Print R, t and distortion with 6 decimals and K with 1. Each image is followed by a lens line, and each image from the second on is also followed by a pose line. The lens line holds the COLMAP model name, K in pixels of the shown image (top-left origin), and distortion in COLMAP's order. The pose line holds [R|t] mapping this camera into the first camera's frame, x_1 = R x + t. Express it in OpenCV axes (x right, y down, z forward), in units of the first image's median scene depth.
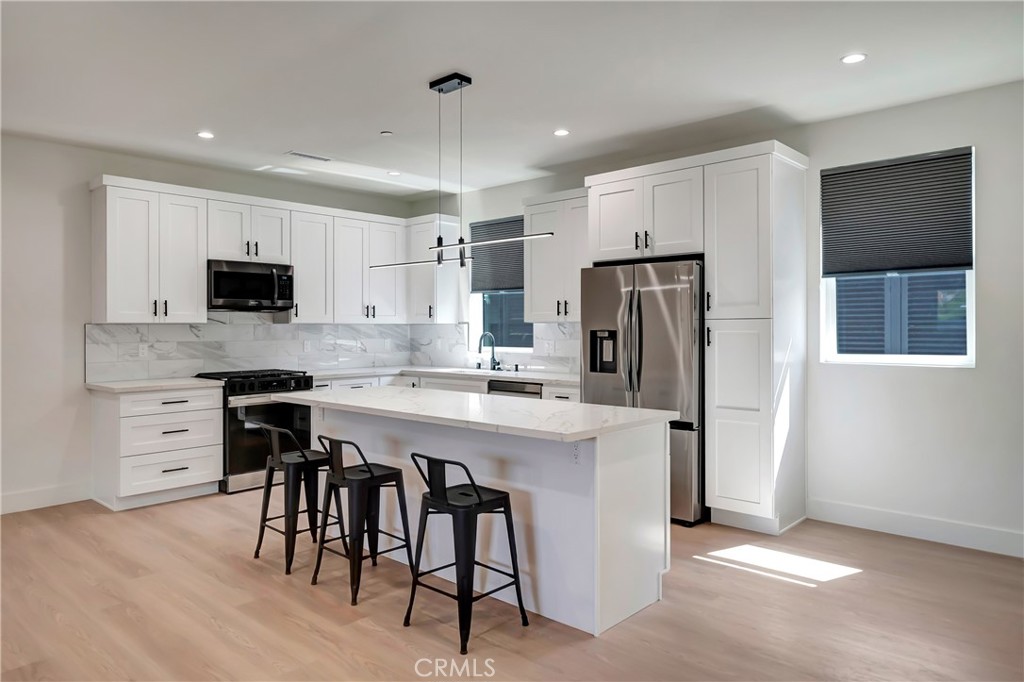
lens RADIAL K [[680.4, 0, 482.0], [0, 680.4, 316.9], [0, 0, 1]] dist [0.009415, 0.002371]
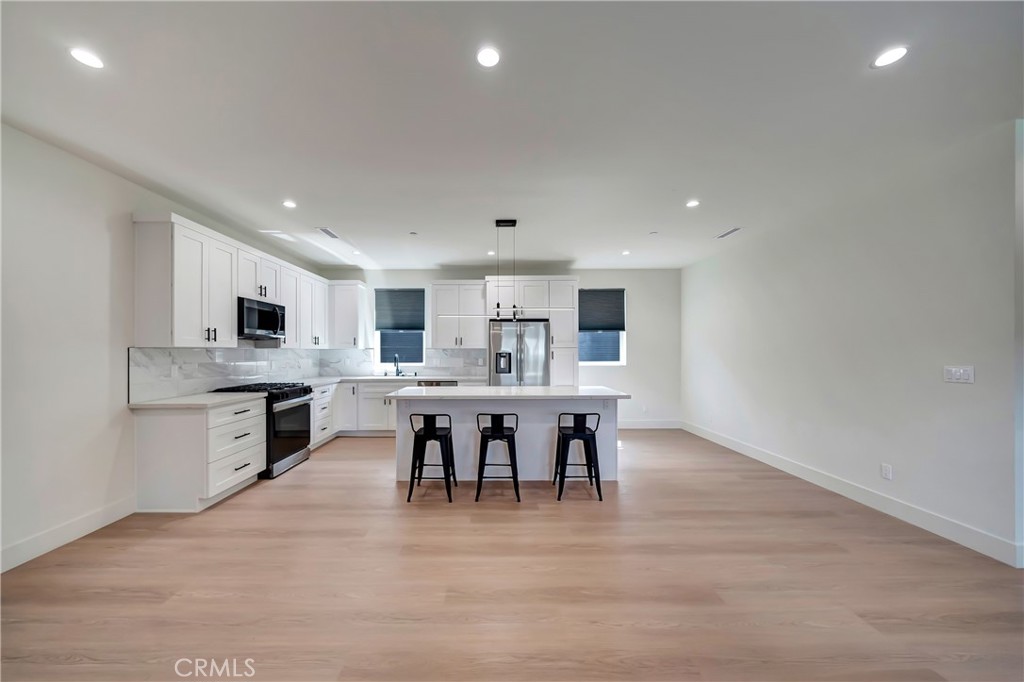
lens RADIAL K [[364.3, 0, 509.4], [0, 364.3, 343.4], [0, 0, 1]] dist [-0.001215, -0.000208]
pose [[0.720603, 0.016433, 0.693153, -0.520699], [-0.010838, 0.999864, -0.012437, 0.004372], [-0.693263, 0.001450, 0.720683, 0.179930]]
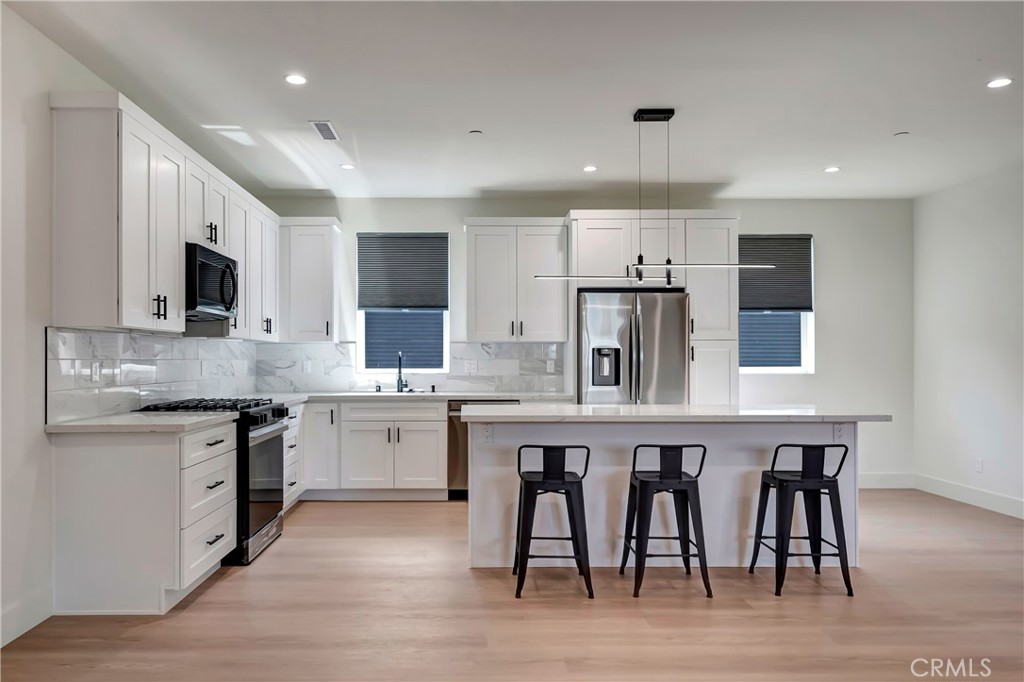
lens RADIAL K [[695.5, 0, 512.0], [0, 695.5, 341.0], [0, 0, 1]] dist [0.000877, 0.002557]
pose [[0.713026, 0.021189, 0.700818, -0.684332], [-0.012917, 0.999771, -0.017085, 0.026732], [-0.701019, 0.003130, 0.713136, 0.257887]]
